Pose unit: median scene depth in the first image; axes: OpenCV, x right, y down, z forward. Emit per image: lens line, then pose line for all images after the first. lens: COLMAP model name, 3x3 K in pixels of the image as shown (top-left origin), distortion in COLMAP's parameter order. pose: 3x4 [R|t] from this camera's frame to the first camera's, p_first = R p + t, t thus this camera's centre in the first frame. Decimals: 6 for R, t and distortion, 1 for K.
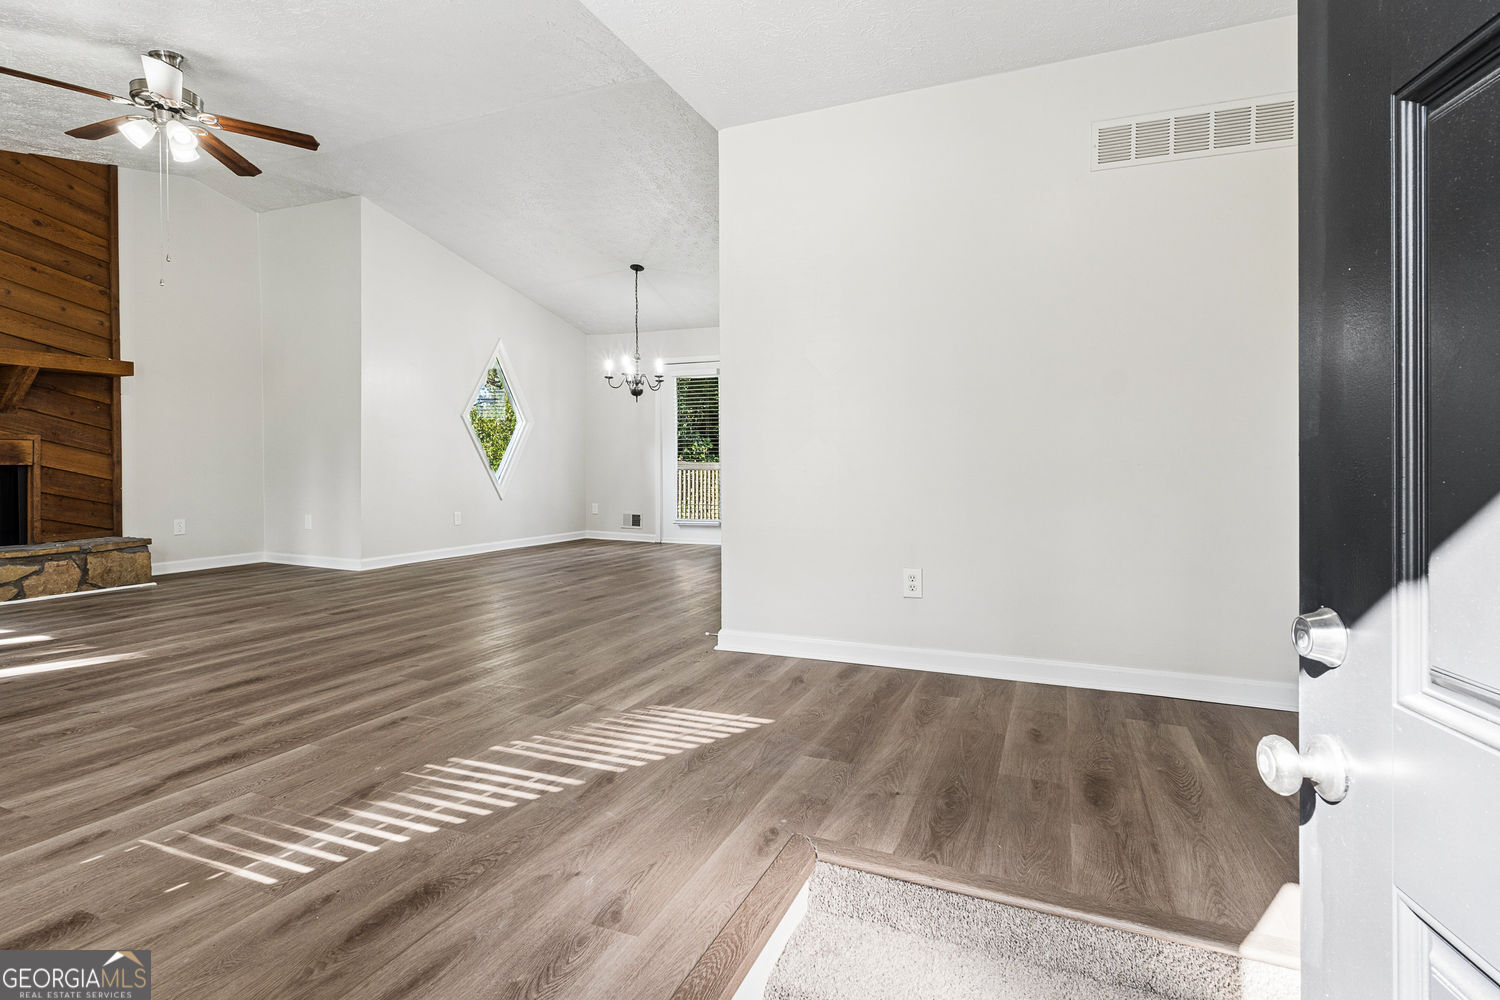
lens RADIAL K [[716.6, 0, 752.8], [0, 716.6, 471.9], [0, 0, 1]] dist [0.000538, -0.000051]
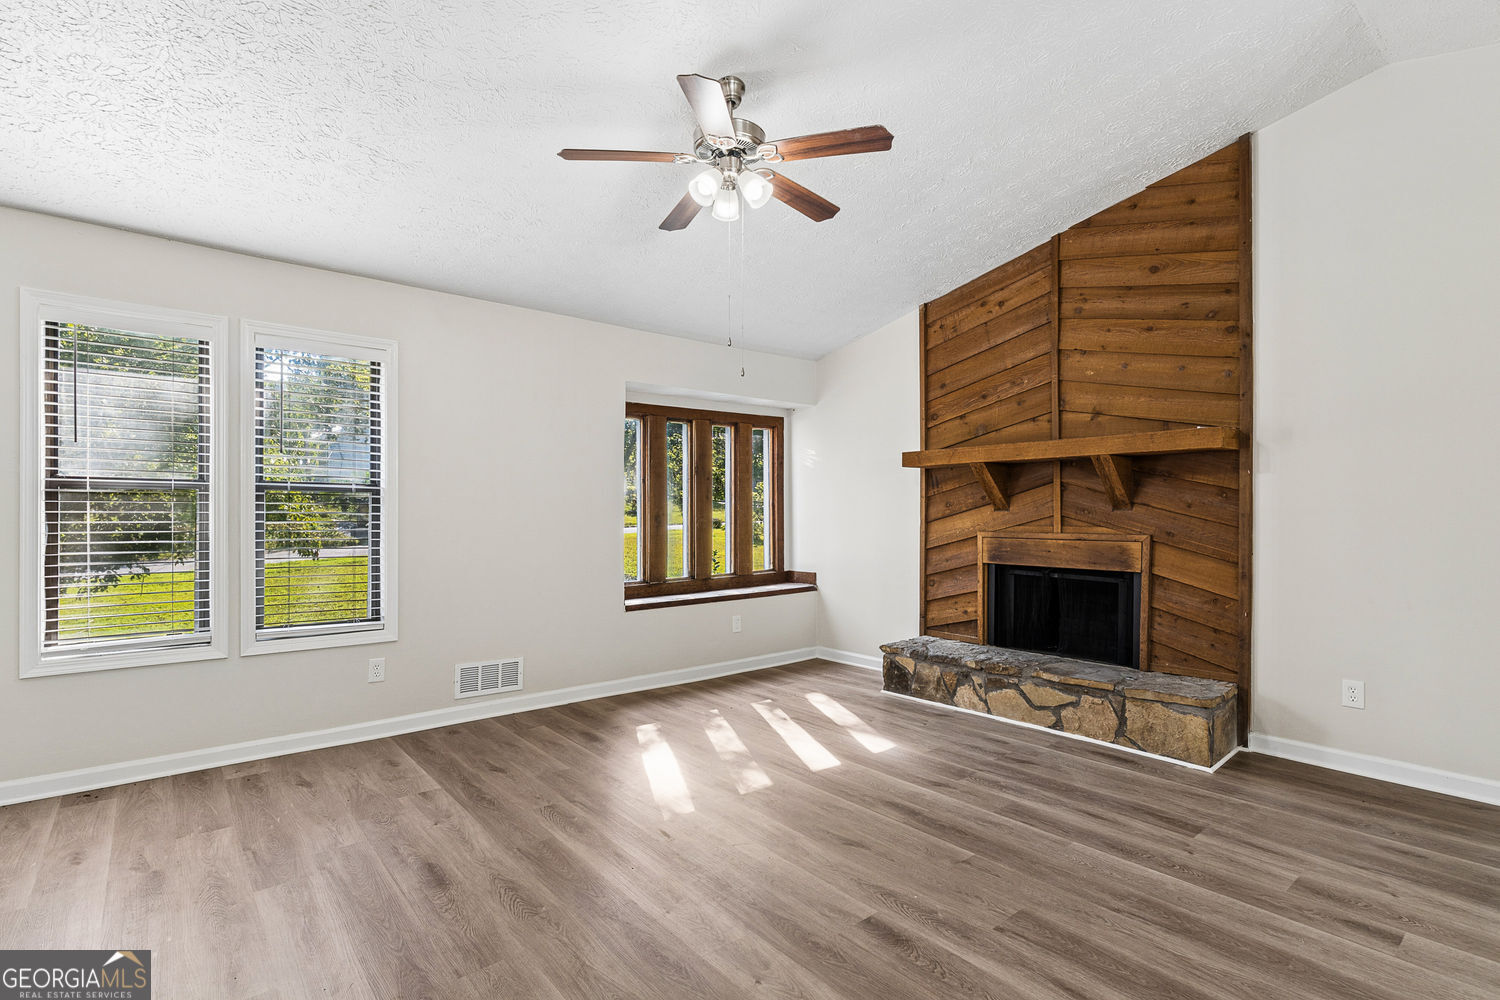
lens RADIAL K [[722.0, 0, 756.7], [0, 722.0, 511.9], [0, 0, 1]] dist [0.001583, 0.000155]
pose [[-0.462218, 0.004706, -0.886754, -0.078632], [-0.008347, 0.999919, 0.009657, -0.080421], [0.886727, 0.011865, -0.462141, 0.966168]]
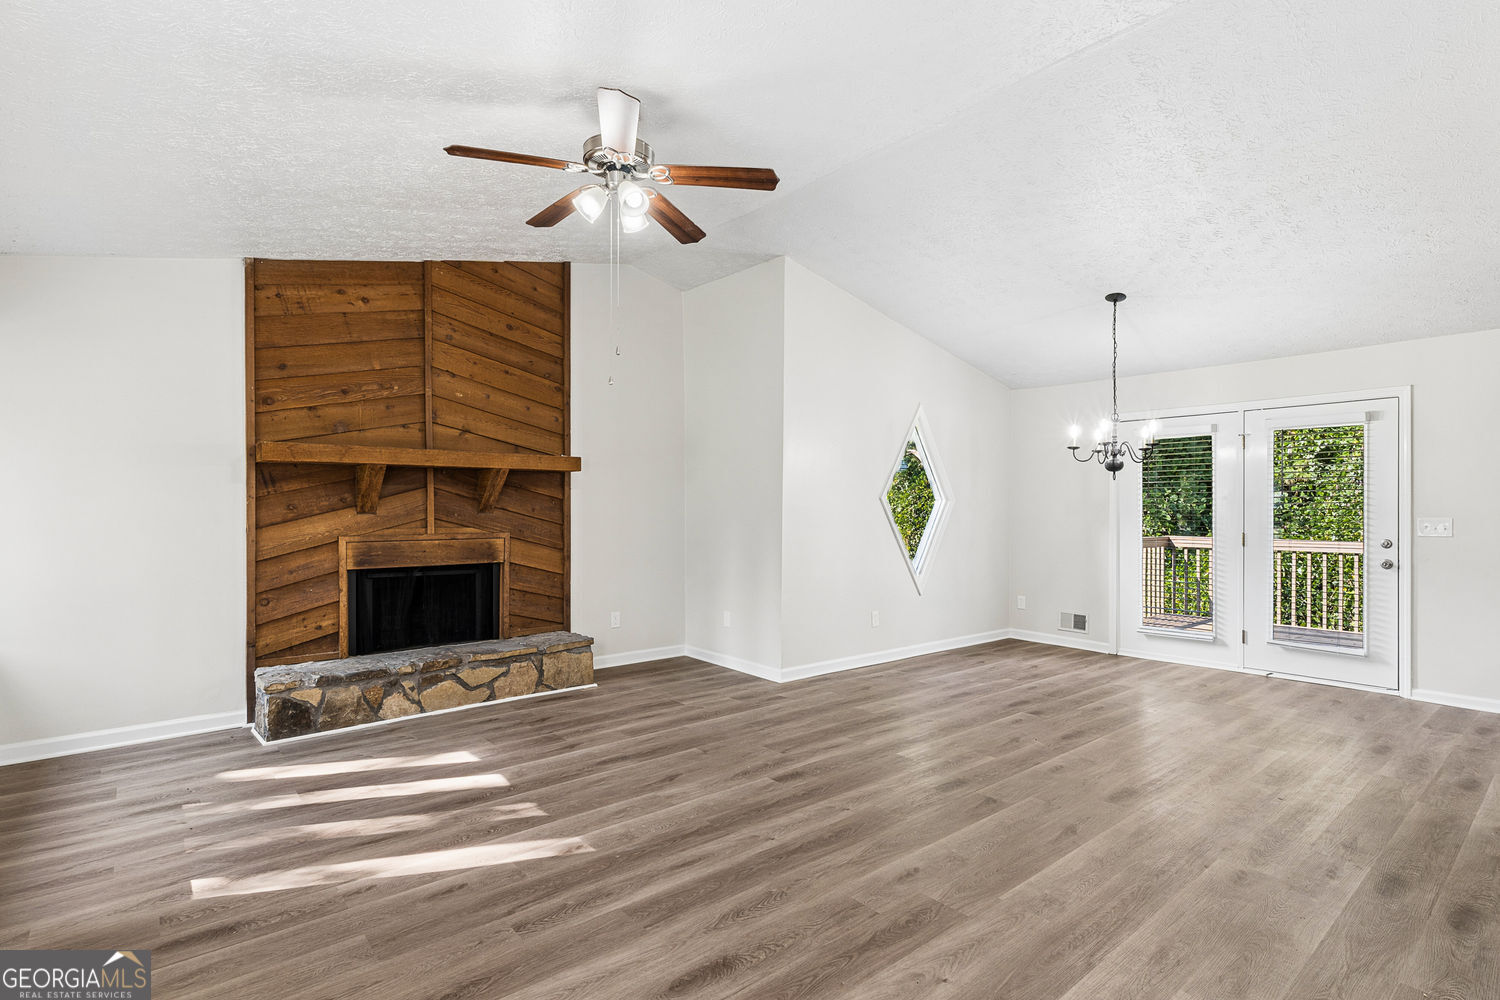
lens RADIAL K [[722.0, 0, 756.7], [0, 722.0, 511.9], [0, 0, 1]] dist [0.001583, 0.000155]
pose [[0.892361, 0.003362, -0.451310, -0.206397], [-0.007731, 0.999939, -0.007836, -0.074777], [0.451256, 0.010482, 0.892333, 0.230847]]
